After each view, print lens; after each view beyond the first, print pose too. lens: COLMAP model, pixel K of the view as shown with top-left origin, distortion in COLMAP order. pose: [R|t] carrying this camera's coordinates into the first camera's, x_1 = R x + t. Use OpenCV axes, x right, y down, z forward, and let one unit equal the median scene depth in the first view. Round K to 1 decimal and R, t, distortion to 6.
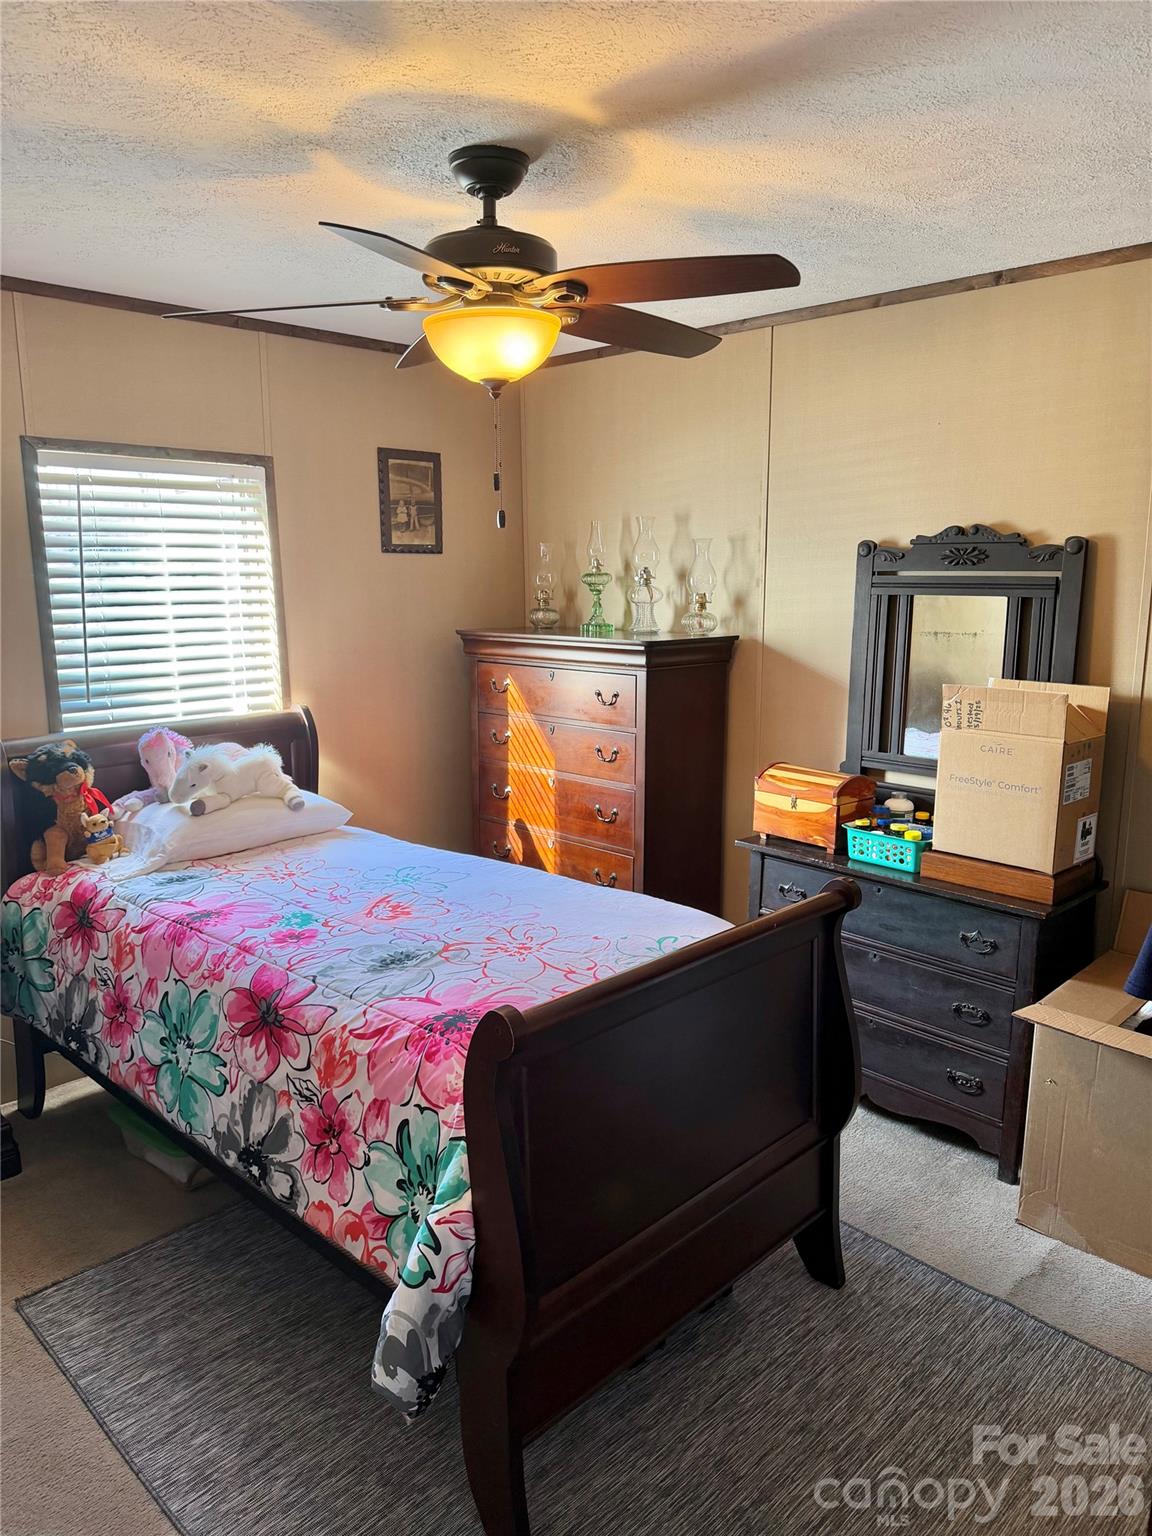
lens RADIAL K [[1083.8, 0, 576.0], [0, 1083.8, 768.0], [0, 0, 1]] dist [0.024615, -0.051957]
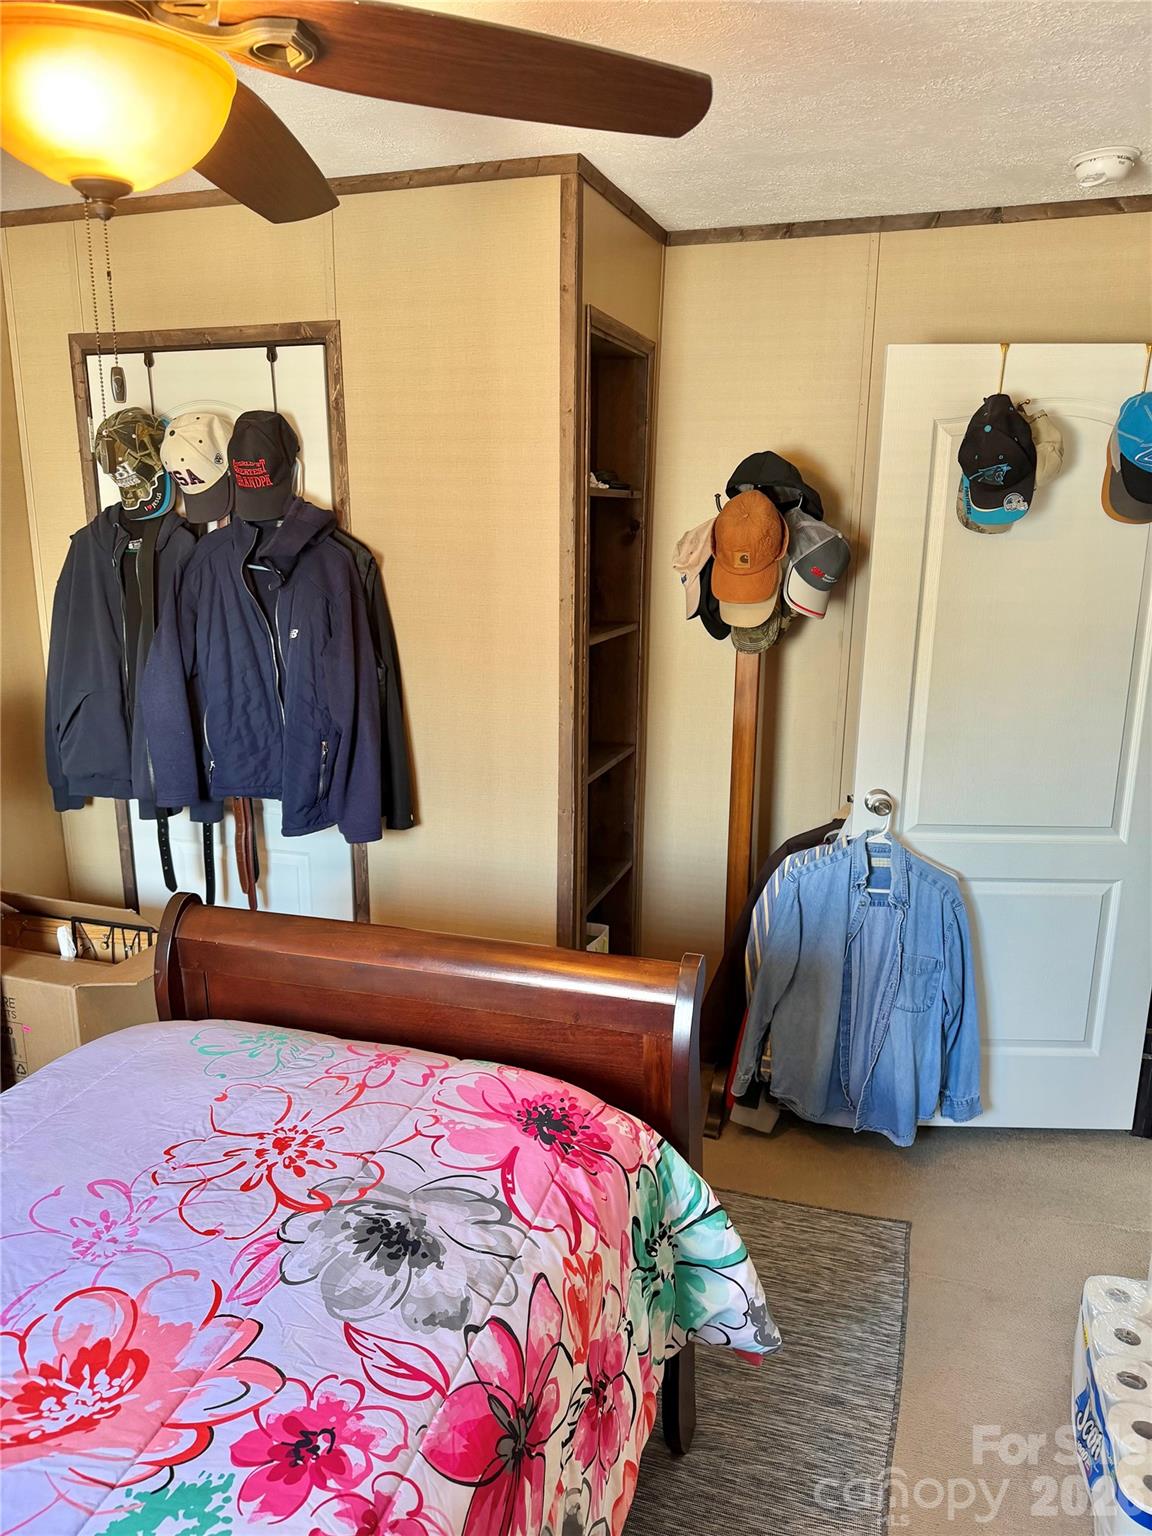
lens RADIAL K [[1083.8, 0, 576.0], [0, 1083.8, 768.0], [0, 0, 1]] dist [0.024615, -0.051957]
pose [[-0.428917, -0.227281, 0.874284, -0.670469], [0.167493, 0.931040, 0.324207, -0.235922], [-0.887680, 0.285495, -0.361271, 1.058222]]
